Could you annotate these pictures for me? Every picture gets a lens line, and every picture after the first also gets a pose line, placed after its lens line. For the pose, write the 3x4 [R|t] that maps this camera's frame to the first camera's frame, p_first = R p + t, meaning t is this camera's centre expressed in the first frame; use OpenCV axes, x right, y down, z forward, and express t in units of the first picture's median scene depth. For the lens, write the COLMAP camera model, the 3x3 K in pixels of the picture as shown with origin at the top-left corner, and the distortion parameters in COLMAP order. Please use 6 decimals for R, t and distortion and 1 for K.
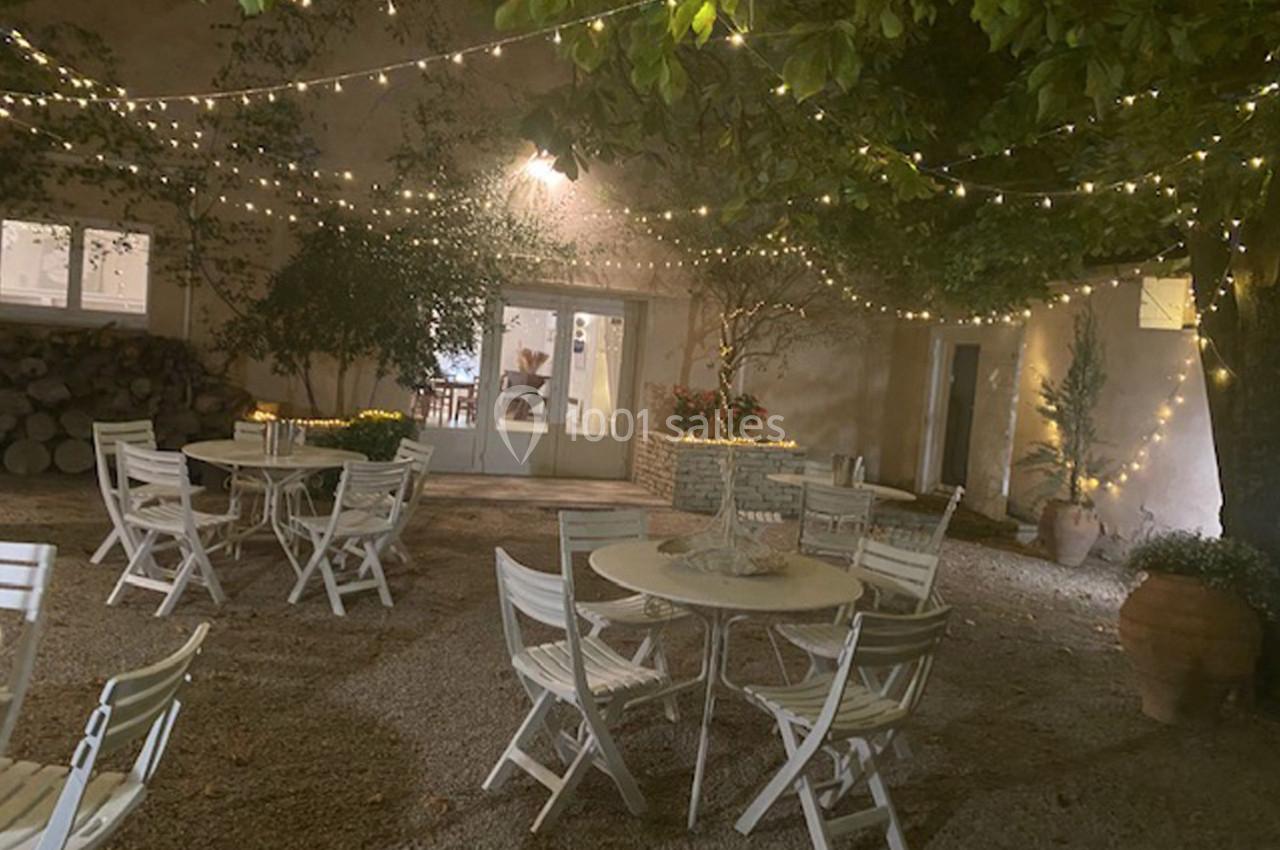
lens RADIAL K [[934.9, 0, 627.1], [0, 934.9, 417.7], [0, 0, 1]] dist [0.084233, -0.149838]
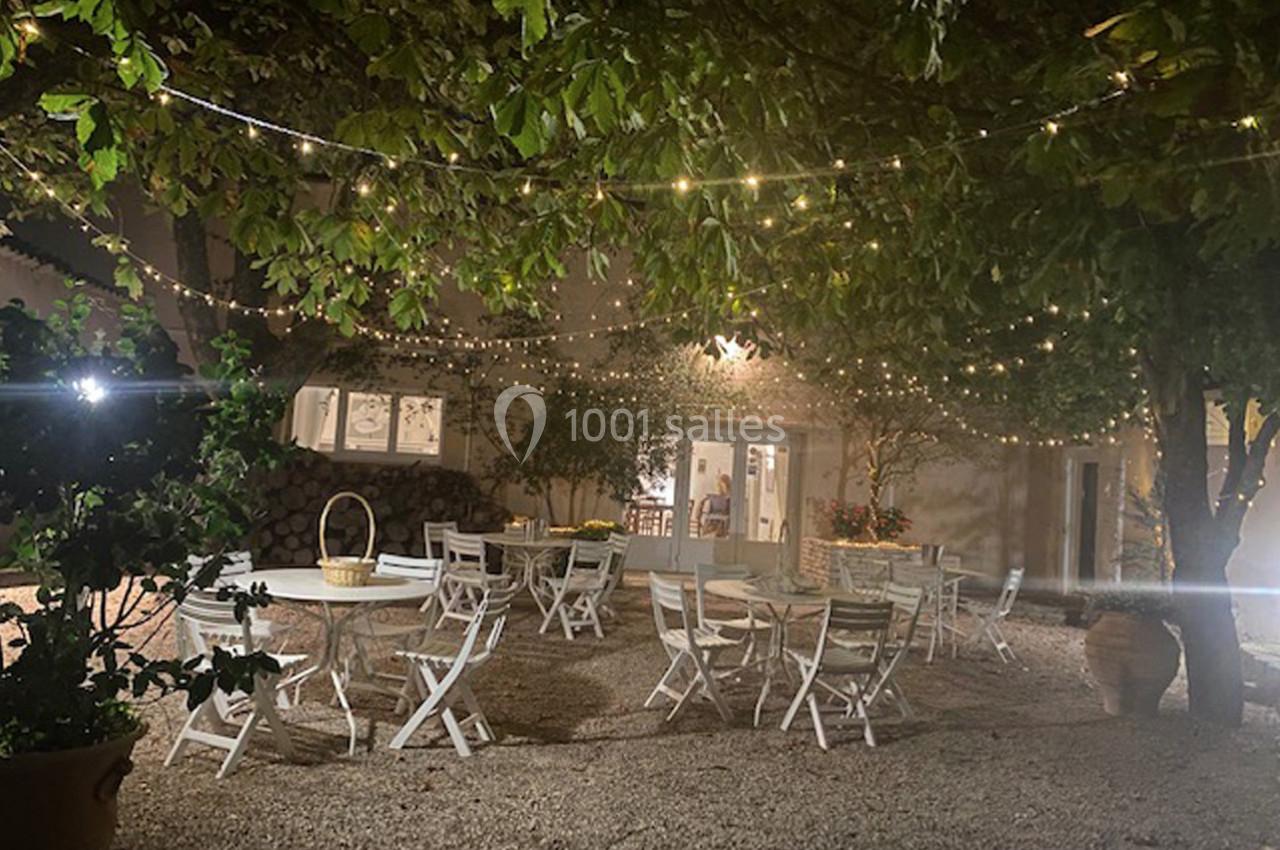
lens RADIAL K [[1361.5, 0, 641.7], [0, 1361.5, 384.1], [0, 0, 1]] dist [0.122653, -0.011426]
pose [[0.970294, -0.039014, -0.238764, 0.279929], [0.001630, 0.987944, -0.154804, 0.105074], [0.241925, 0.149816, 0.958659, -0.918894]]
